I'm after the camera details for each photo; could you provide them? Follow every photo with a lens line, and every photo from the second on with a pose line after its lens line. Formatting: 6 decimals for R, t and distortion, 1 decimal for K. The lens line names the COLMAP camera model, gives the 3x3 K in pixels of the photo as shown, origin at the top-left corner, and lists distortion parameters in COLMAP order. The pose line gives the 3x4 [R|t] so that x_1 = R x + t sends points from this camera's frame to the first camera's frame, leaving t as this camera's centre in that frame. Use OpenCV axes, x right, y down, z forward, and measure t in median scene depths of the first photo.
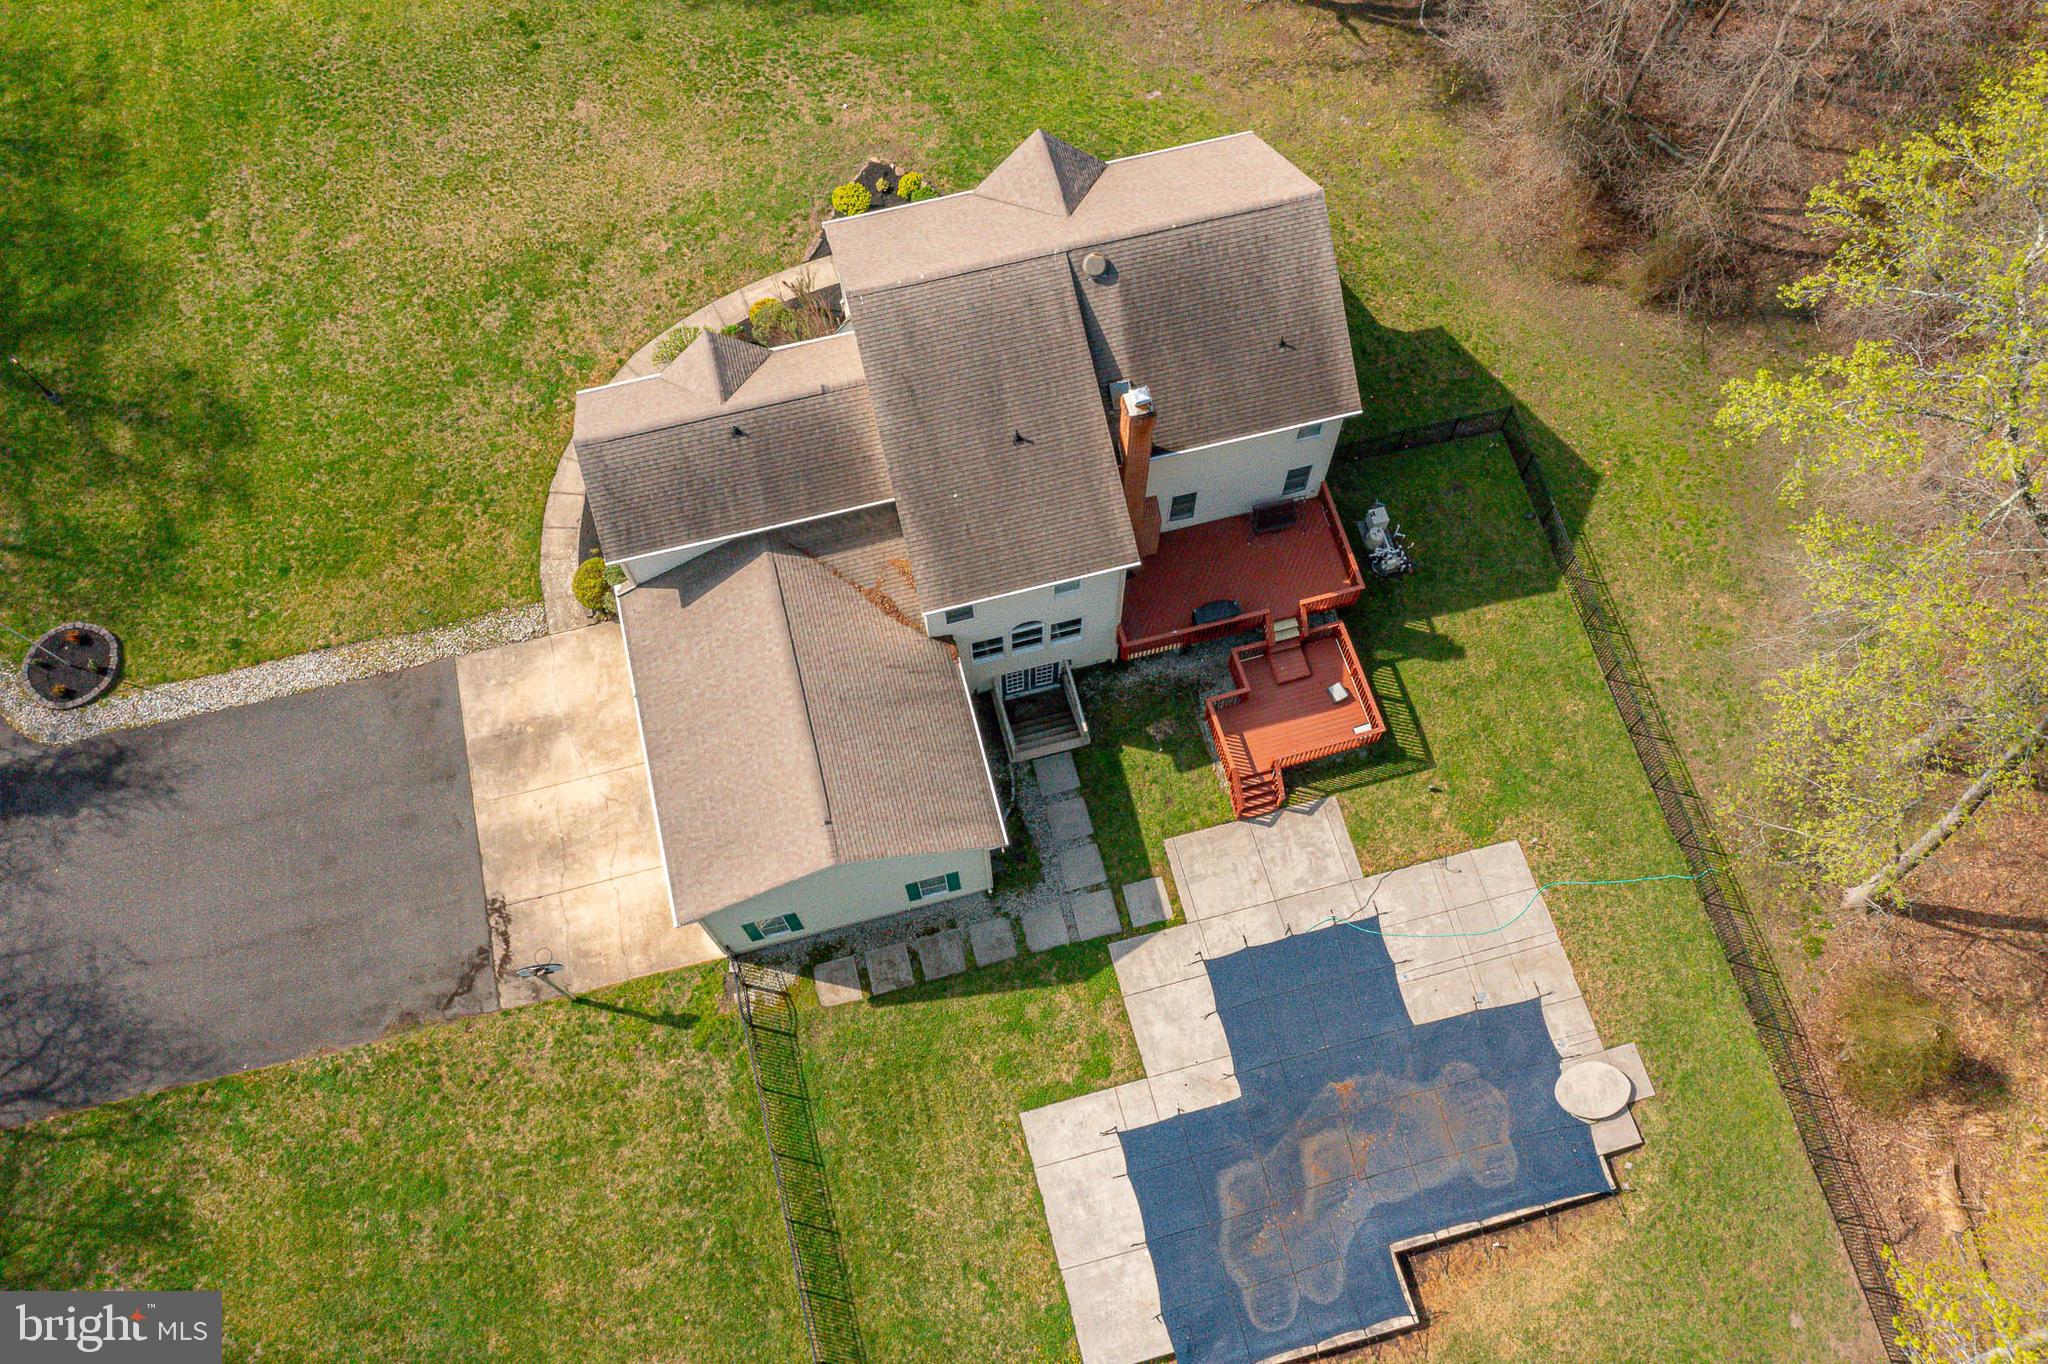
lens RADIAL K [[1619.9, 0, 1051.6], [0, 1619.9, 687.7], [0, 0, 1]] dist [-0.003833, 0.005345]
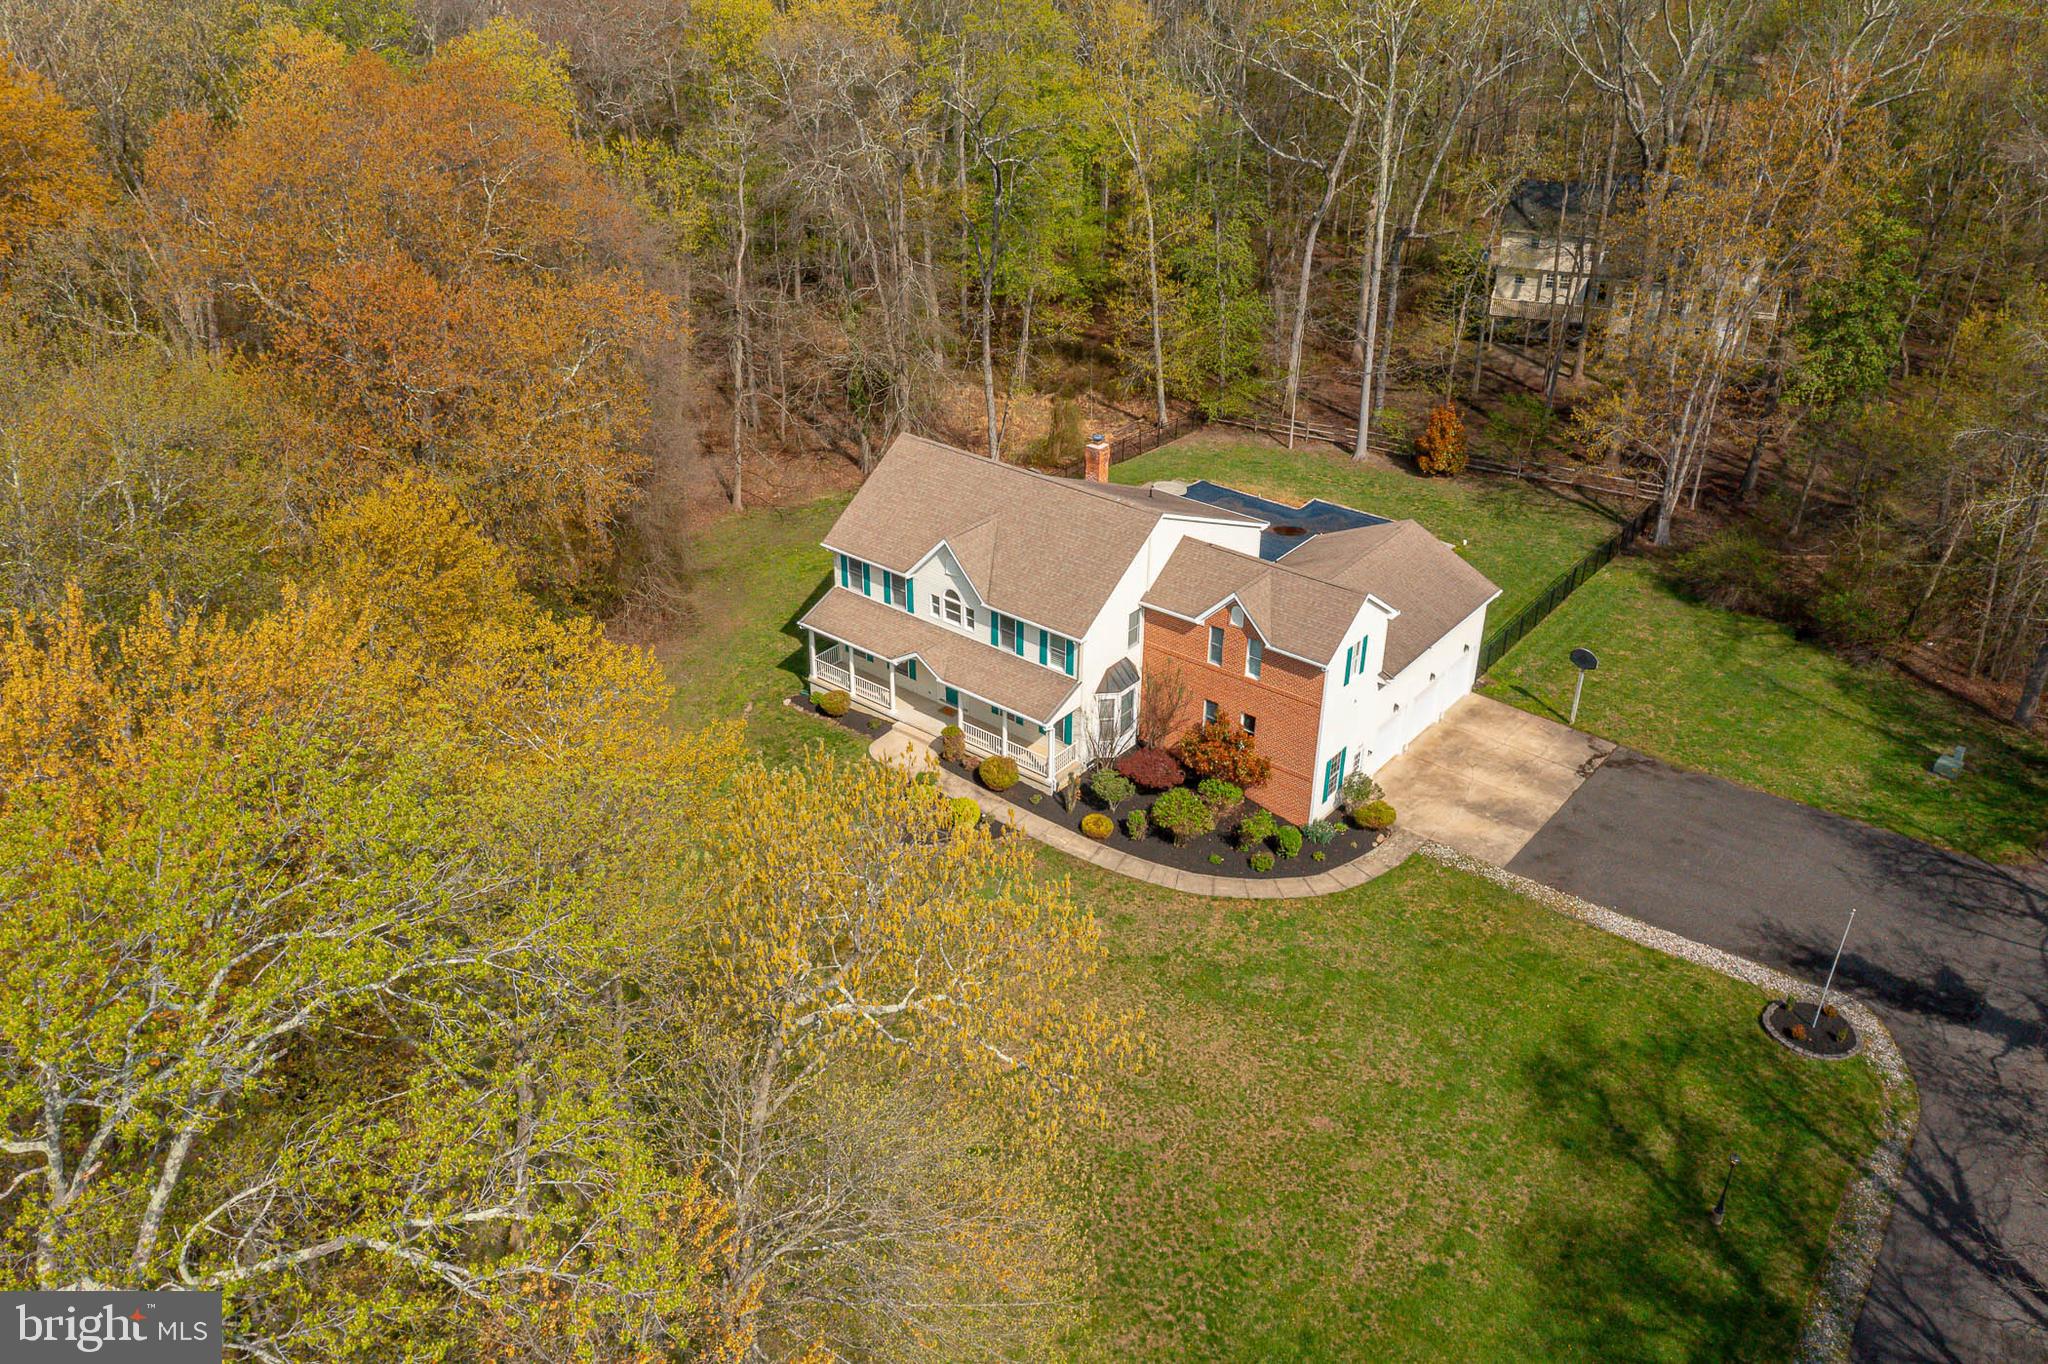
lens RADIAL K [[1608.0, 0, 1020.7], [0, 1608.0, 618.4], [0, 0, 1]] dist [-0.004763, 0.004251]
pose [[-0.595096, -0.378770, 0.708798, -0.978638], [0.740924, 0.083027, 0.666437, -1.141209], [-0.311275, 0.921759, 0.231231, 0.715443]]
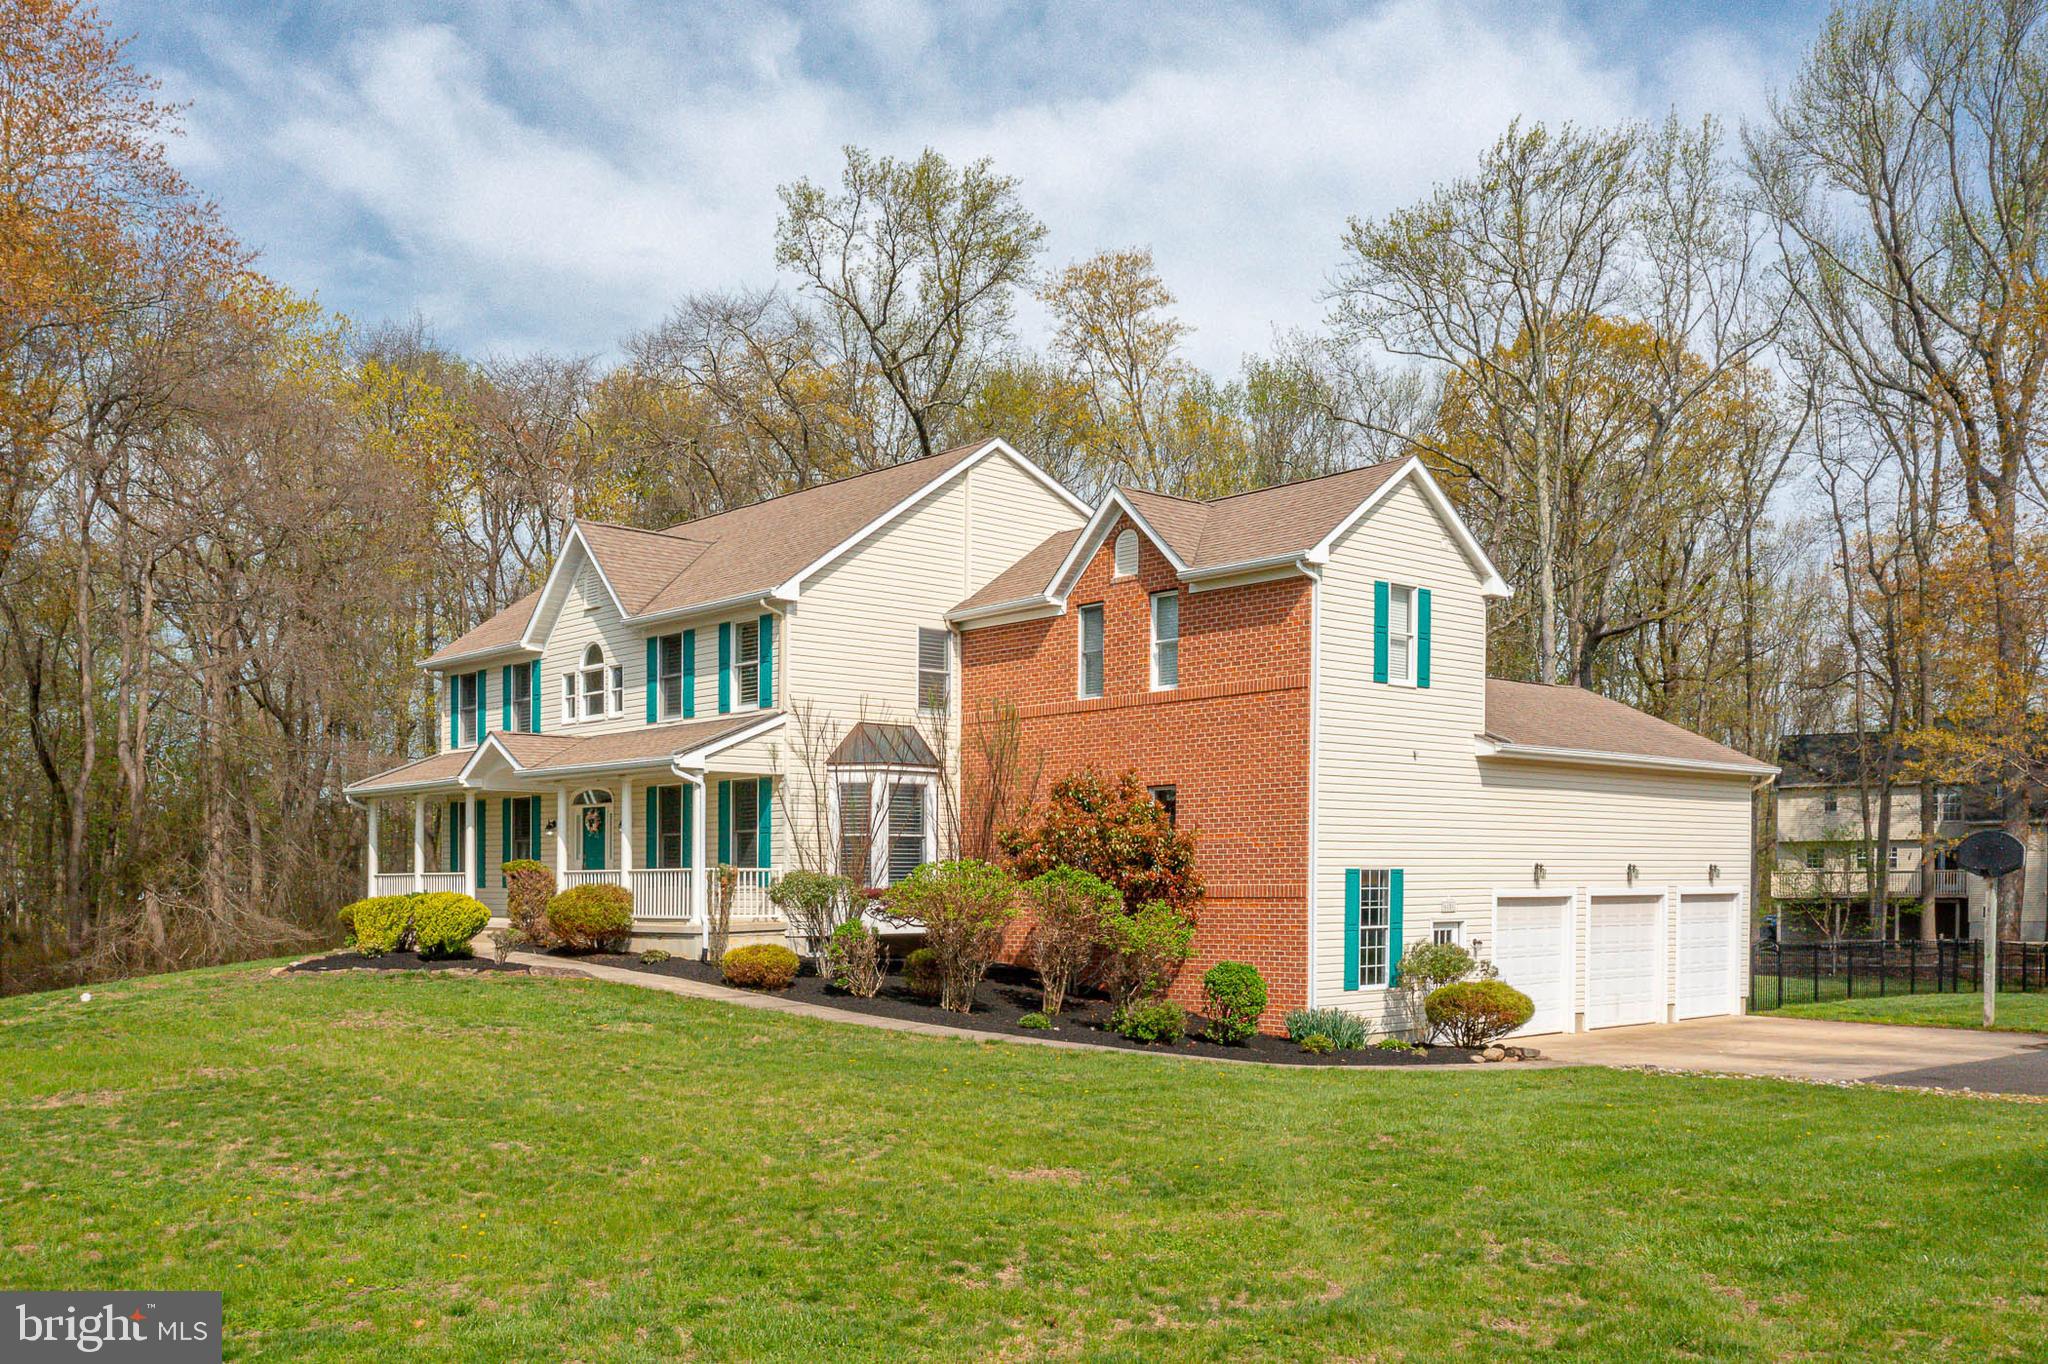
lens RADIAL K [[1815.9, 0, 971.3], [0, 1815.9, 867.0], [0, 0, 1]] dist [-0.009578, -0.002744]
pose [[-0.452601, 0.011340, 0.891641, -0.733654], [0.824240, 0.386875, 0.413468, -0.452215], [-0.340265, 0.922062, -0.184447, 1.183895]]
